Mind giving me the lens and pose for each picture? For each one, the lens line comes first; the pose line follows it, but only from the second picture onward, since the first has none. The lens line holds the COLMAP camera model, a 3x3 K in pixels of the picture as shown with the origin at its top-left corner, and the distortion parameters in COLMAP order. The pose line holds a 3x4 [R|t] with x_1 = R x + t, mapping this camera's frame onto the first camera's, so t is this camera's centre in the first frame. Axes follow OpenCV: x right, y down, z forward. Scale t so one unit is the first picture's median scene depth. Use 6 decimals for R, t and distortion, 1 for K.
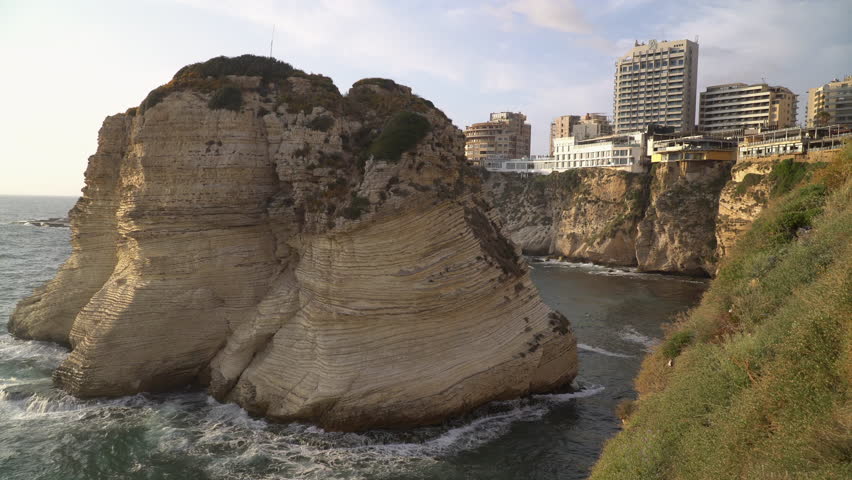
lens RADIAL K [[664.3, 0, 426.0], [0, 664.3, 240.0], [0, 0, 1]] dist [-0.002143, -0.003764]
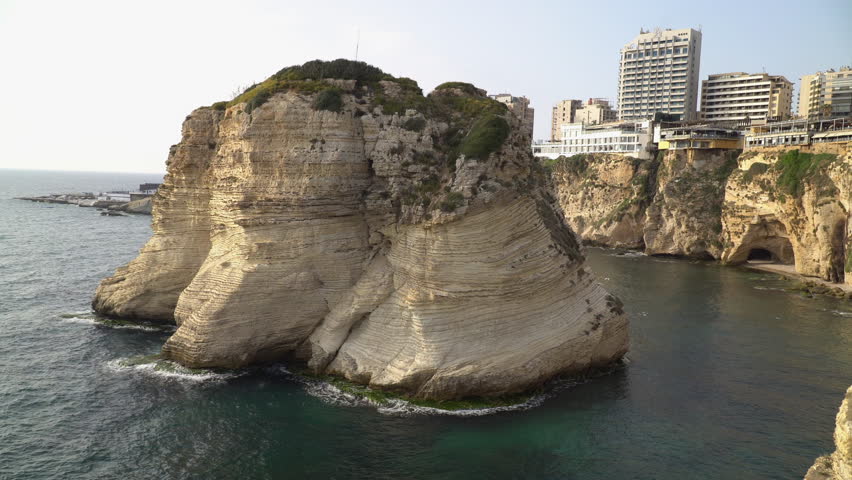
lens RADIAL K [[664.3, 0, 426.0], [0, 664.3, 240.0], [0, 0, 1]] dist [-0.002143, -0.003764]
pose [[0.999676, 0.009051, 0.023809, -0.151983], [-0.009829, 0.999415, 0.032759, -0.017608], [-0.023498, -0.032982, 0.999180, -0.109382]]
